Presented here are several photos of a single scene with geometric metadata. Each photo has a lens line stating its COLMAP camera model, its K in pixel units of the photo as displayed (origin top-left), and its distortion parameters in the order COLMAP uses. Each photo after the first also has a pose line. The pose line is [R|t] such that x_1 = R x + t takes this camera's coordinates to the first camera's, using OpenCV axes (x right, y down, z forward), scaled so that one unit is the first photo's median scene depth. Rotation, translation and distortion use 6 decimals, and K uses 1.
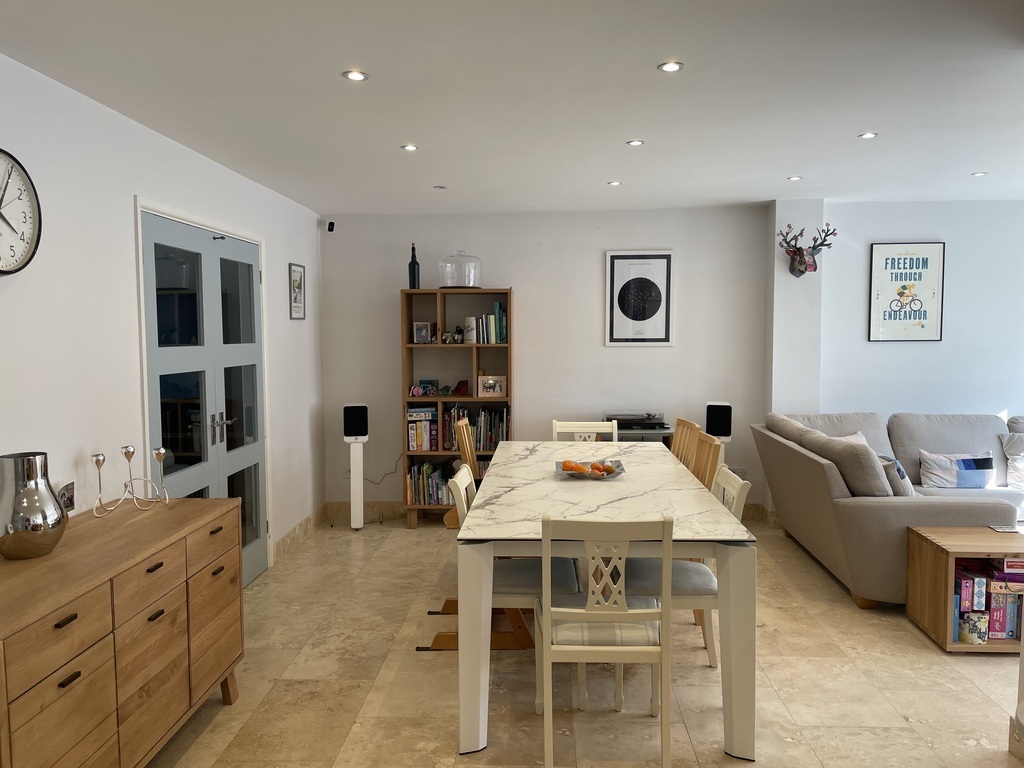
lens RADIAL K [[779.2, 0, 510.0], [0, 779.2, 380.4], [0, 0, 1]] dist [0.079616, -0.106265]
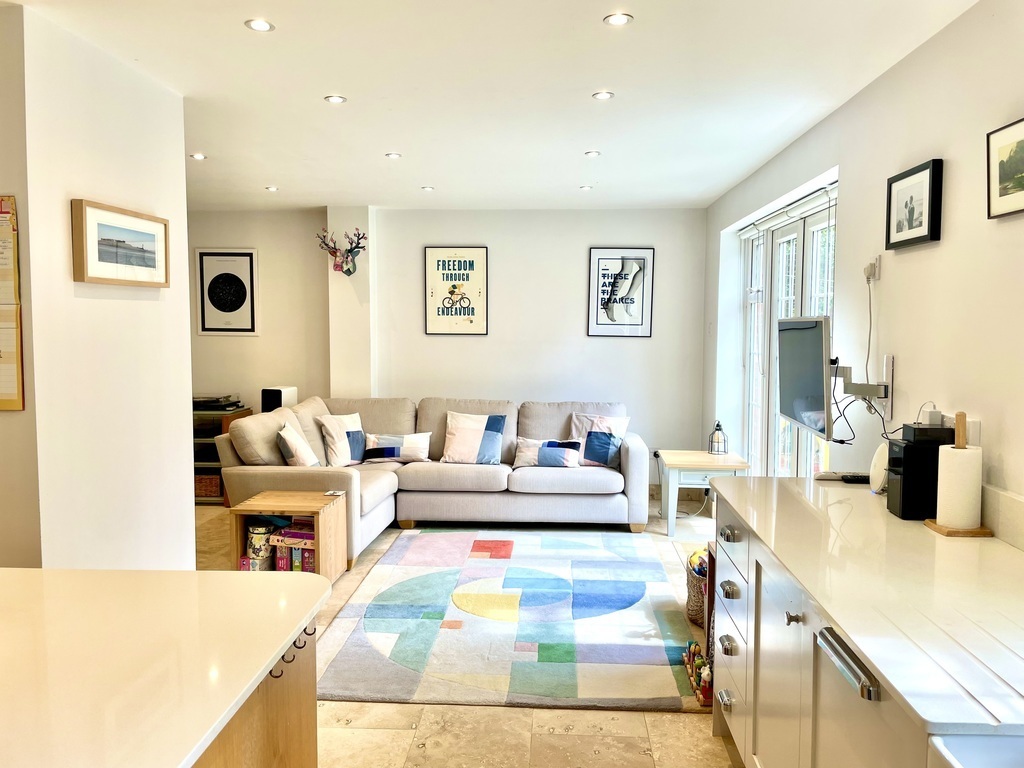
lens RADIAL K [[779.2, 0, 513.9], [0, 779.2, 378.8], [0, 0, 1]] dist [0.079616, -0.106265]
pose [[0.999802, 0.014480, -0.013653, 0.617097], [-0.014349, 0.999850, 0.009665, 0.001213], [0.013791, -0.009467, 0.999860, -0.110320]]
